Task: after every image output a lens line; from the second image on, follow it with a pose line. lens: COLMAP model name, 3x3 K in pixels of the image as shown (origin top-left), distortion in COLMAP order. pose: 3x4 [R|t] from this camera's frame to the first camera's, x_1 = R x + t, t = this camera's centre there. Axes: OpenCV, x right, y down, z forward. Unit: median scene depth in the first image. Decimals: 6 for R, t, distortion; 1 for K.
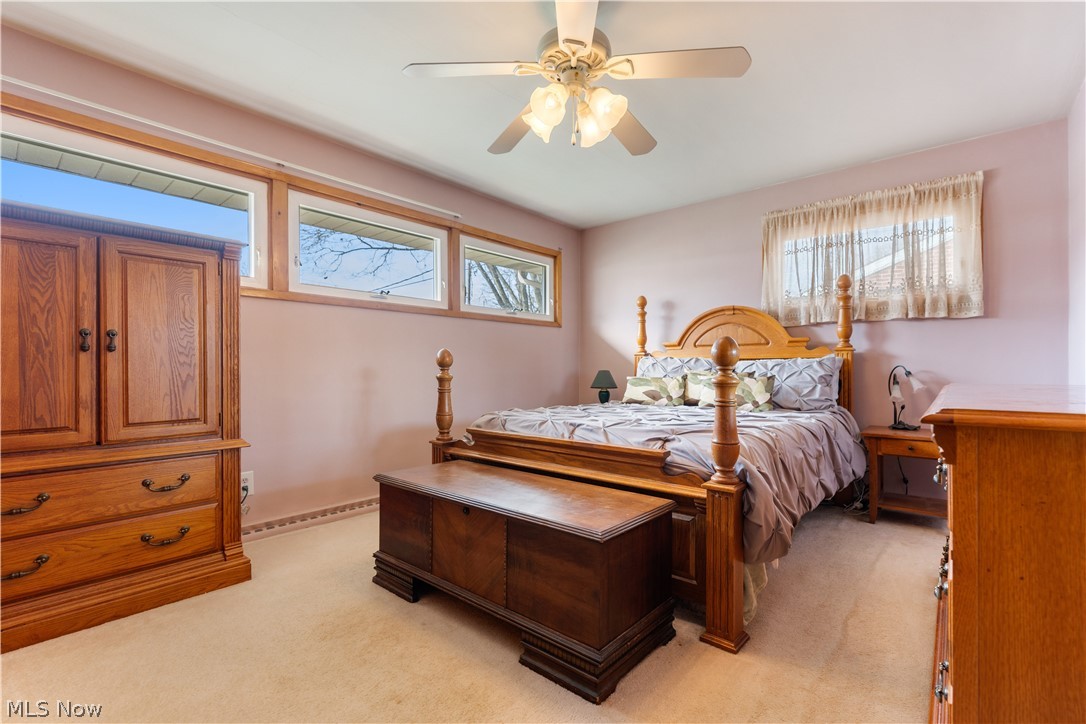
lens RADIAL K [[488.3, 0, 533.1], [0, 488.3, 363.6], [0, 0, 1]] dist [-0.002001, 0.001063]
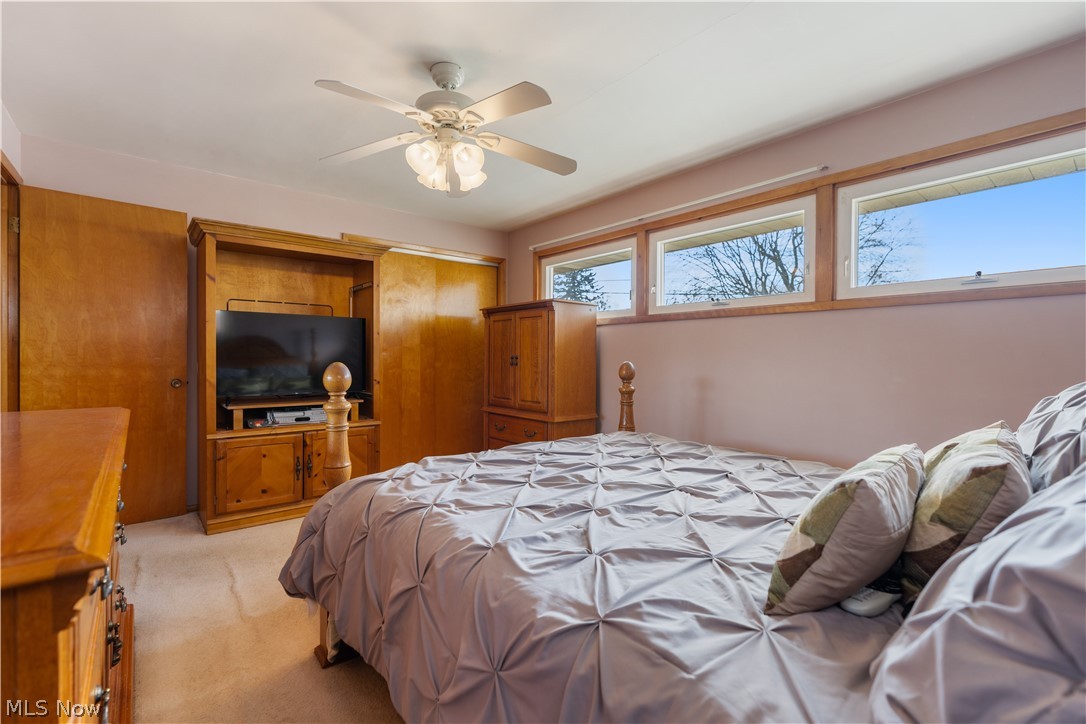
lens RADIAL K [[488.3, 0, 544.9], [0, 488.3, 367.4], [0, 0, 1]] dist [-0.002001, 0.001063]
pose [[-0.174204, 0.000395, -0.984709, 0.587532], [-0.018754, 0.999817, 0.003719, -0.013587], [0.984531, 0.019115, -0.174165, 0.727349]]
